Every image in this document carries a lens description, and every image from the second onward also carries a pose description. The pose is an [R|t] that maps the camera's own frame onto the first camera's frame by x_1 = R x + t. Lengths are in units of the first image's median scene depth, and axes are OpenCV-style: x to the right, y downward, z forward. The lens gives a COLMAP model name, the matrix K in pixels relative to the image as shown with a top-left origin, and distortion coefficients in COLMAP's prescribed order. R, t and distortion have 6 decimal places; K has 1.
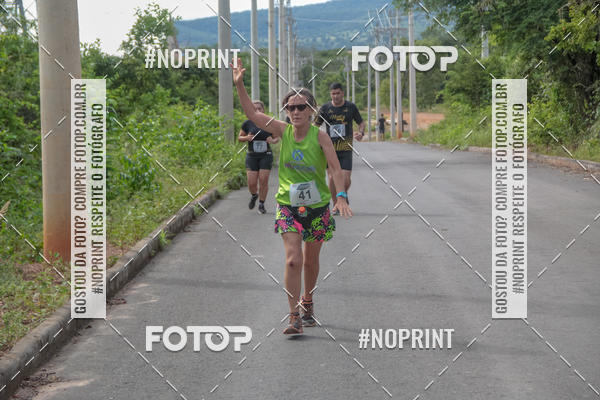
lens RADIAL K [[2445.8, 0, 275.6], [0, 2445.8, 200.1], [0, 0, 1]] dist [1.571191, -0.341042]
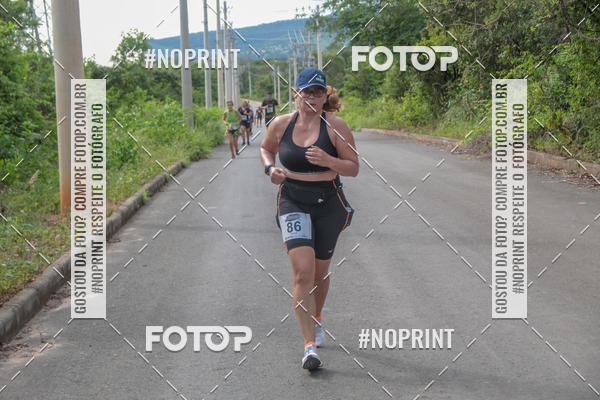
lens RADIAL K [[2276.6, 0, 300.0], [0, 2276.6, 200.0], [0, 0, 1]] dist [1.603522, -4.547945]
pose [[0.999385, -0.015494, 0.031447, 0.002005], [0.015140, 0.999820, 0.011464, 0.003700], [-0.031619, -0.010981, 0.999440, -0.306007]]
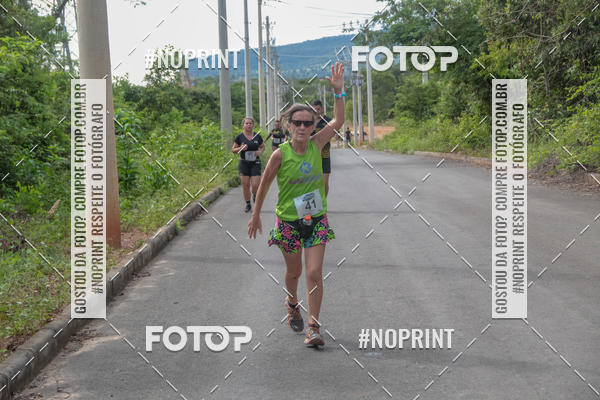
lens RADIAL K [[2276.6, 0, 300.0], [0, 2276.6, 200.0], [0, 0, 1]] dist [1.603522, -4.547945]
pose [[0.999801, -0.016747, 0.010827, 0.004992], [0.016753, 0.999860, -0.000473, 0.003615], [-0.010817, 0.000655, 0.999941, -0.208868]]
